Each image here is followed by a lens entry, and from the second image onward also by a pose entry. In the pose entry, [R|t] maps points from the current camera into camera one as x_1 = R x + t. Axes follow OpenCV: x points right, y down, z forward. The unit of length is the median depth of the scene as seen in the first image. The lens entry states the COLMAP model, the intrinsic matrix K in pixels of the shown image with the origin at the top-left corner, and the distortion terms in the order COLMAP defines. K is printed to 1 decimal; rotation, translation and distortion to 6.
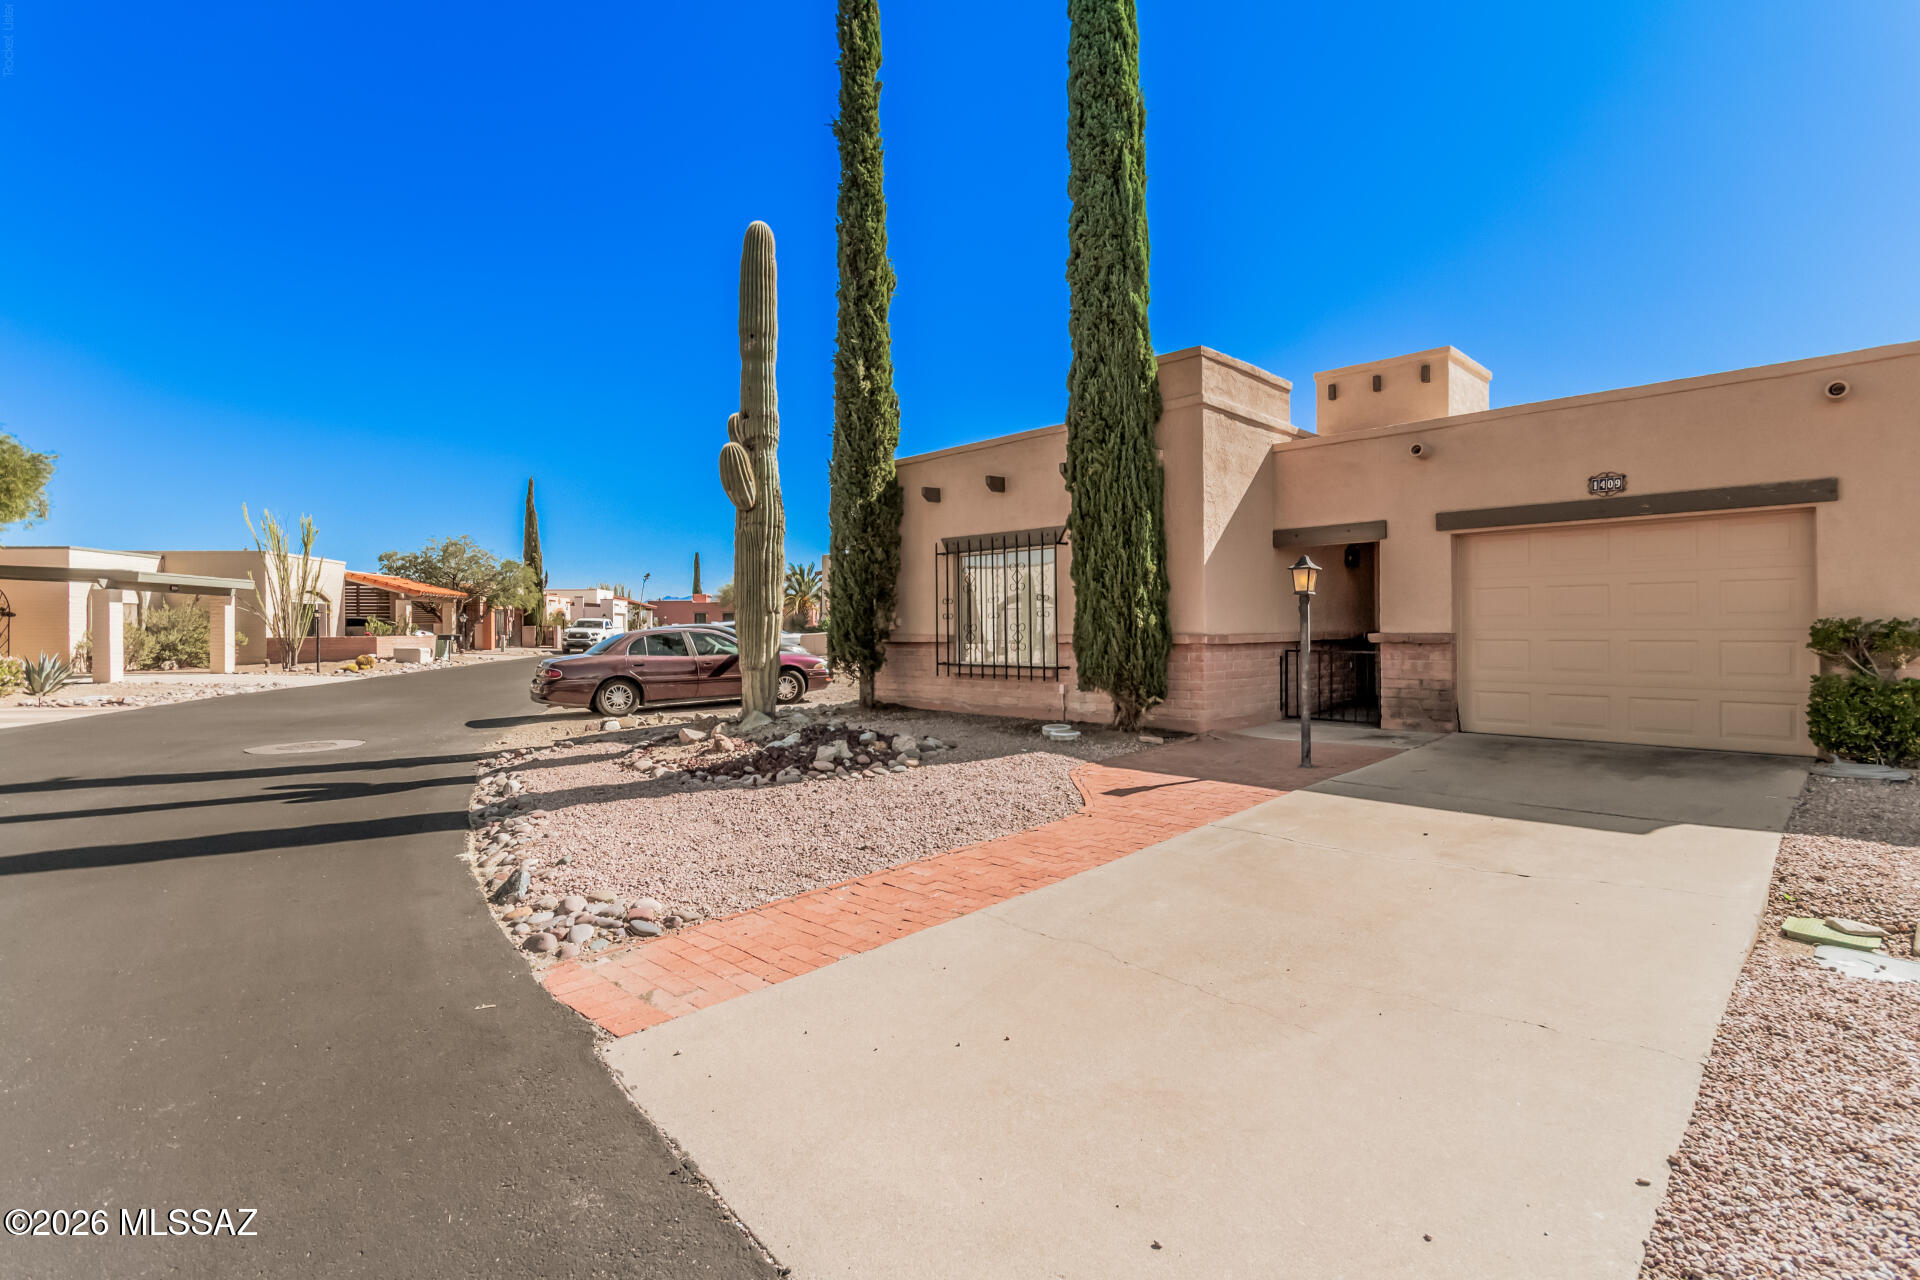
lens RADIAL K [[901.7, 0, 967.7], [0, 901.7, 627.4], [0, 0, 1]] dist [0.006138, 0.000478]
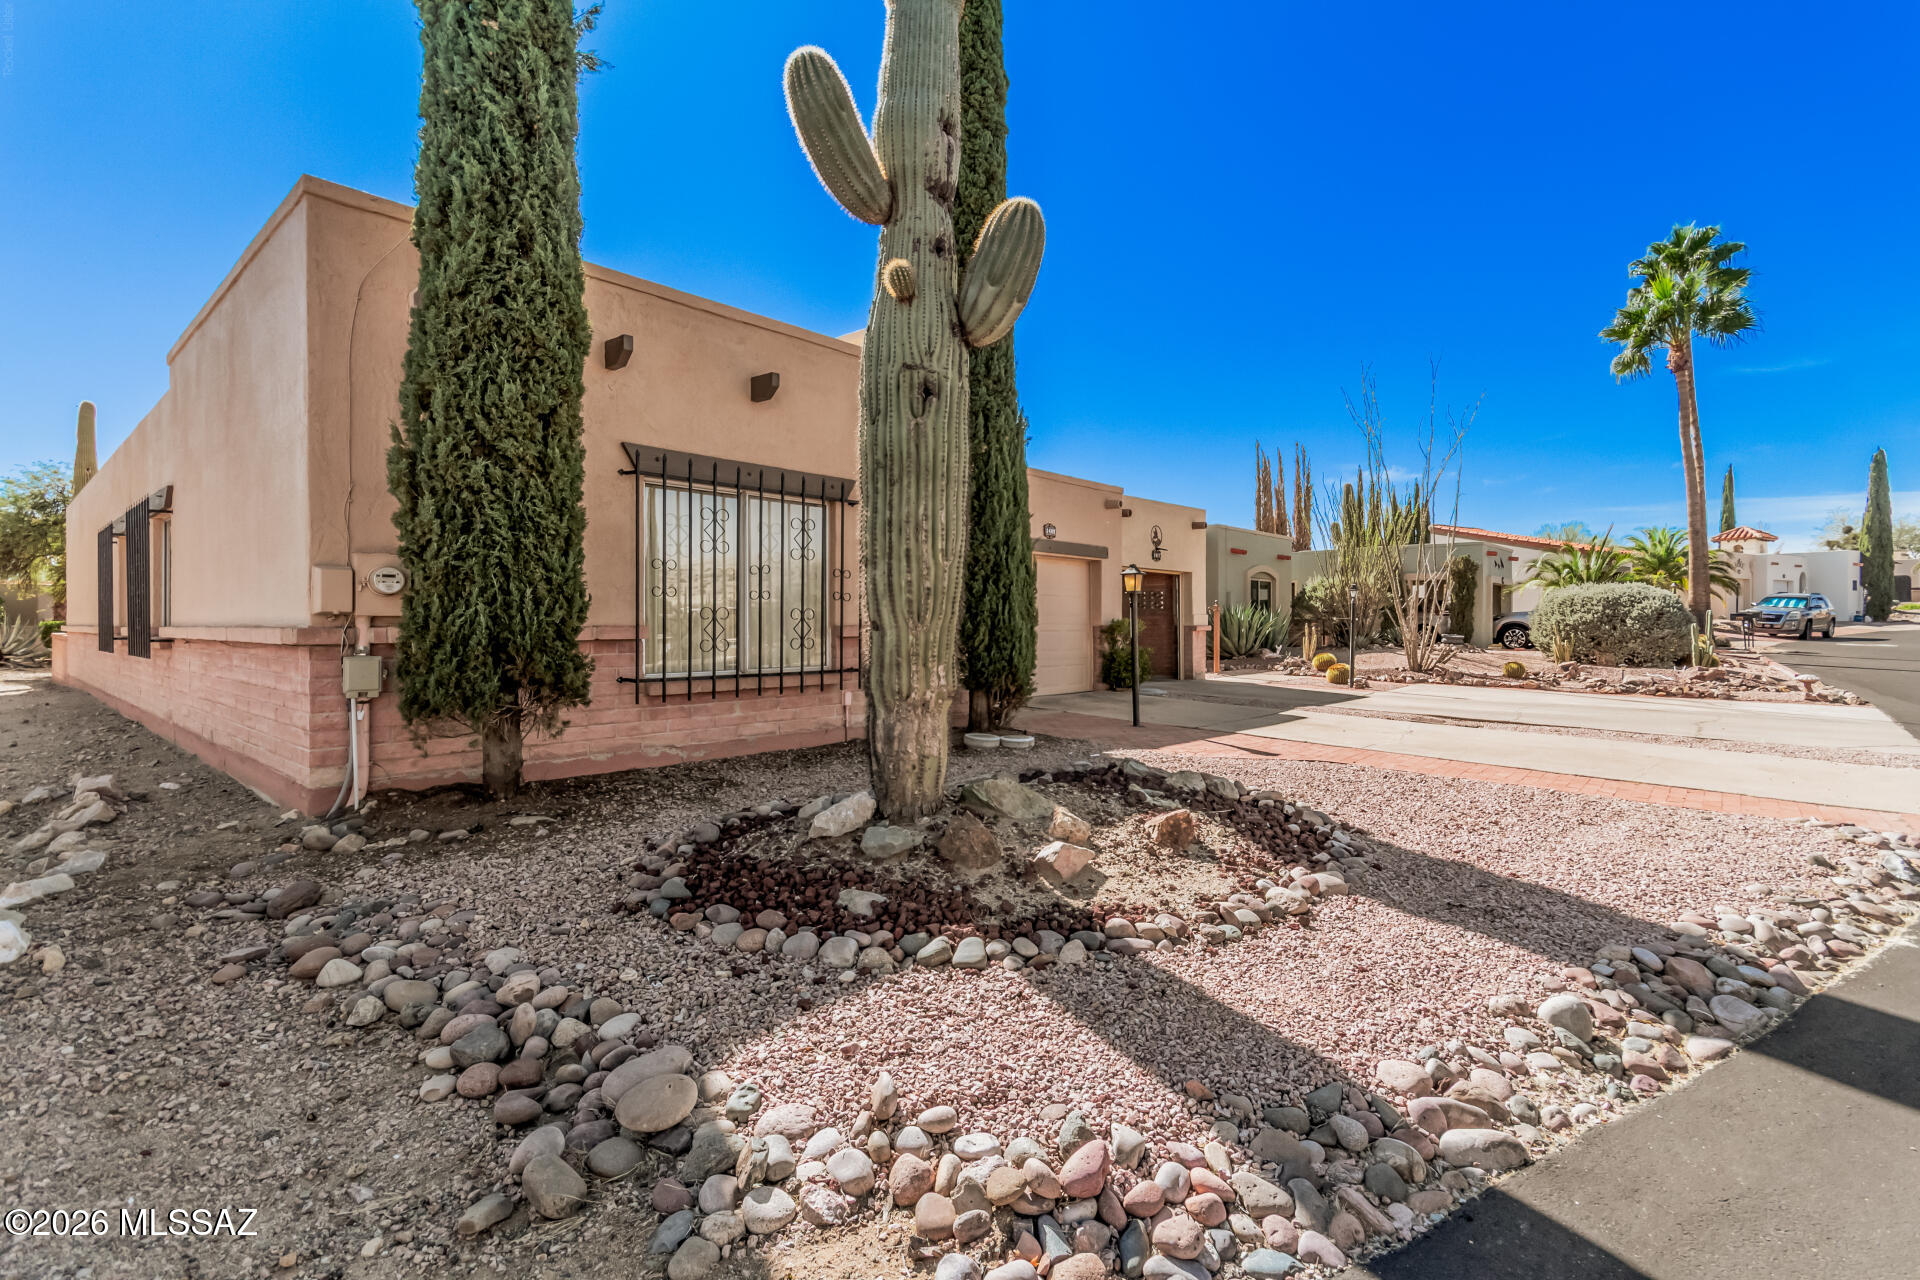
lens RADIAL K [[901.7, 0, 967.7], [0, 901.7, 627.4], [0, 0, 1]] dist [0.006138, 0.000478]
pose [[-0.071944, 0.005620, 0.997393, -0.608101], [-0.003567, 0.999976, -0.005892, 0.012670], [-0.997402, -0.003981, -0.071922, 0.901458]]
